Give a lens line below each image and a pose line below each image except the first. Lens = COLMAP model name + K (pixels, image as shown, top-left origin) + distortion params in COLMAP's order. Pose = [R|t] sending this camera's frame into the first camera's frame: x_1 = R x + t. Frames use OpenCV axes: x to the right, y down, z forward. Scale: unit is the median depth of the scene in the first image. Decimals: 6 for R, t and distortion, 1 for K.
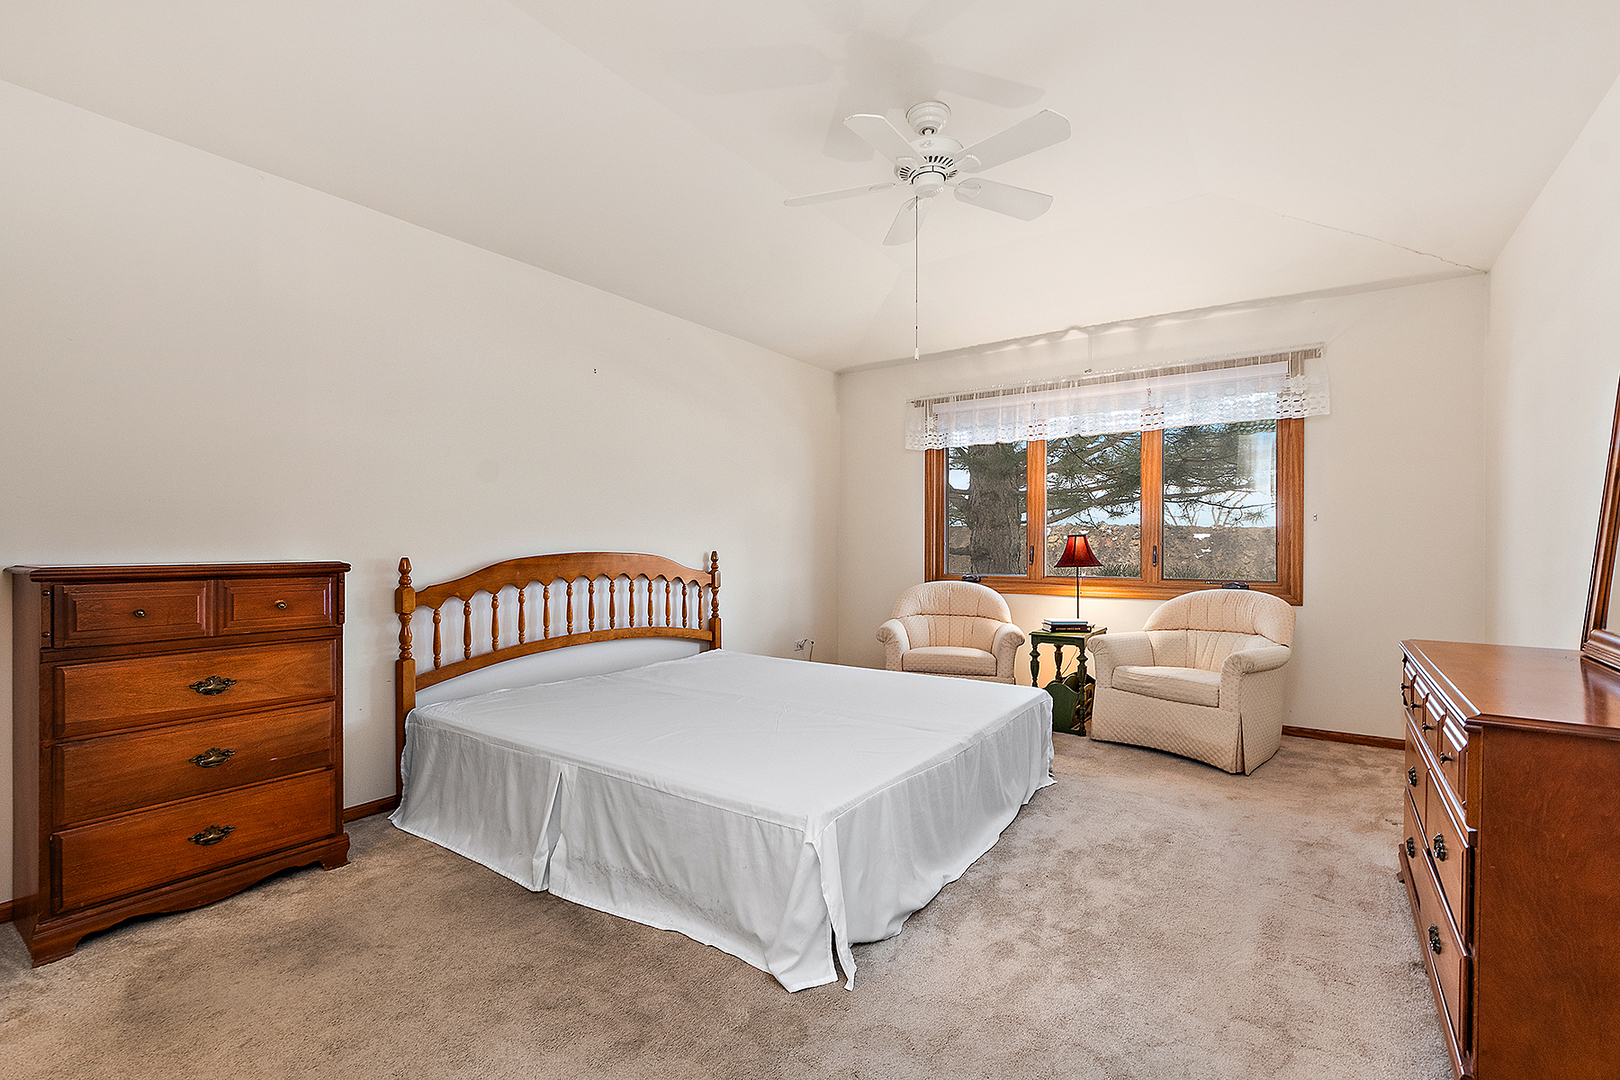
lens RADIAL K [[721.3, 0, 808.6], [0, 721.3, 544.8], [0, 0, 1]] dist [0.002421, -0.002276]
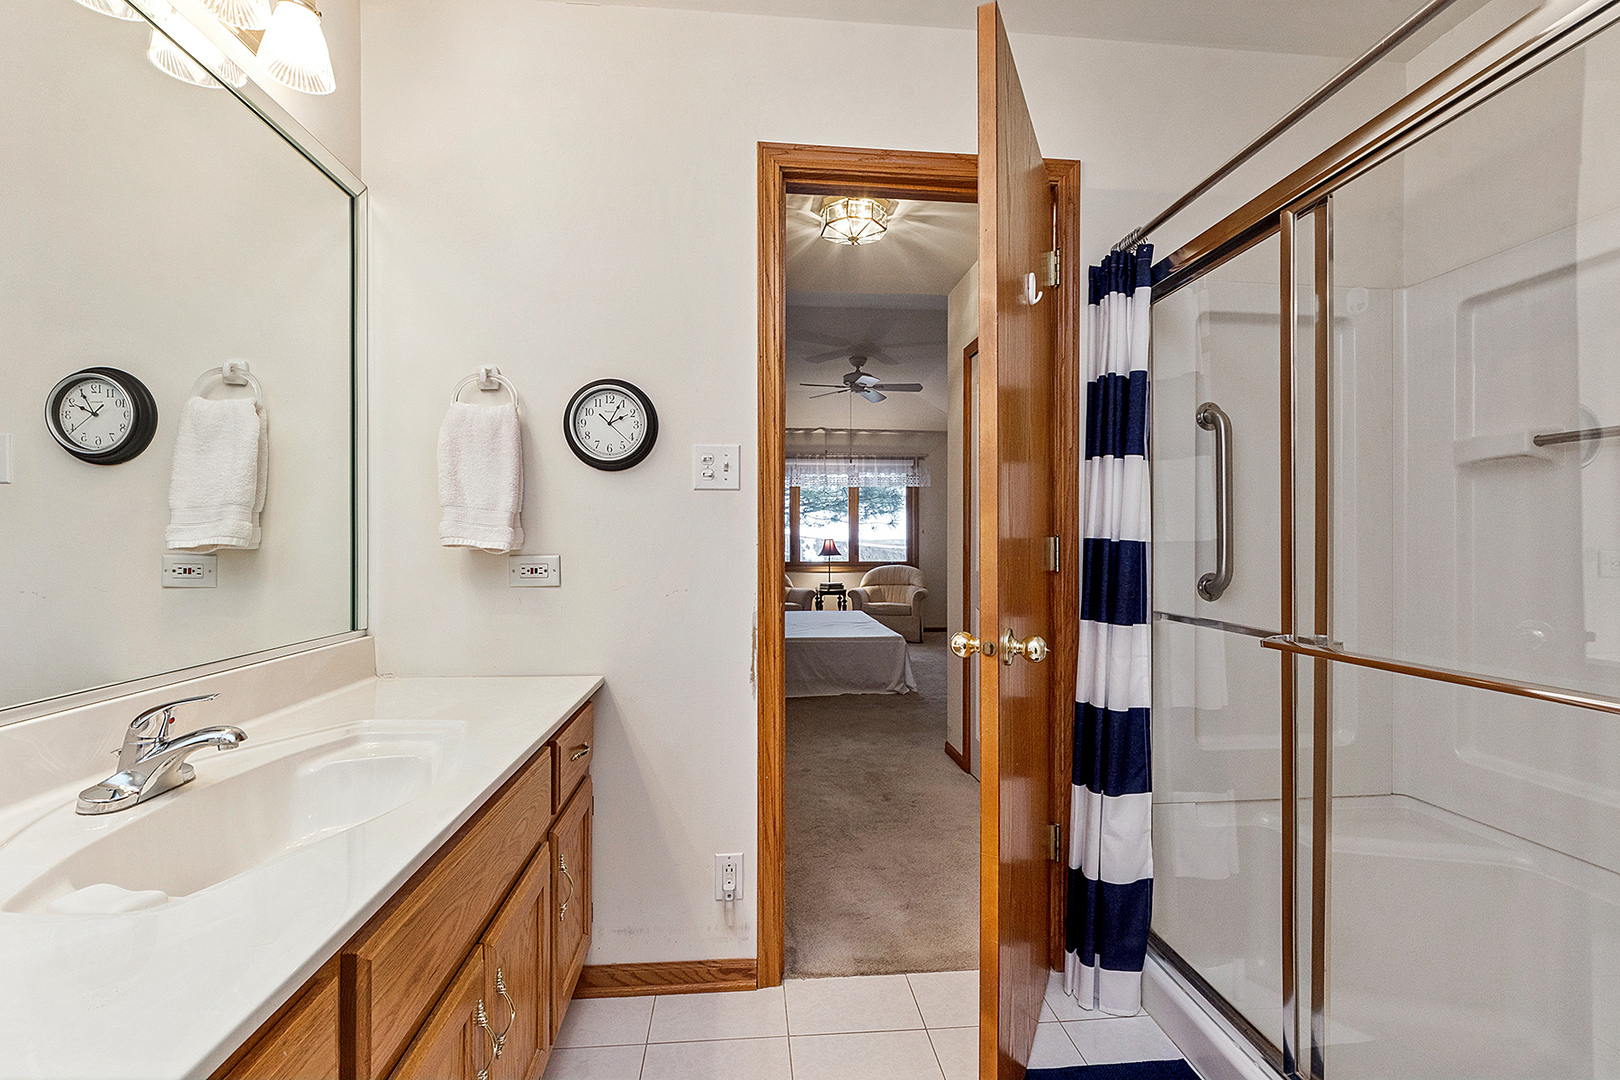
lens RADIAL K [[721.3, 0, 810.7], [0, 721.3, 539.2], [0, 0, 1]] dist [0.002421, -0.002276]
pose [[0.757184, -0.003010, 0.653195, -0.969373], [0.006585, 0.999974, -0.003026, -0.008464], [-0.653168, 0.006593, 0.757184, -0.438737]]
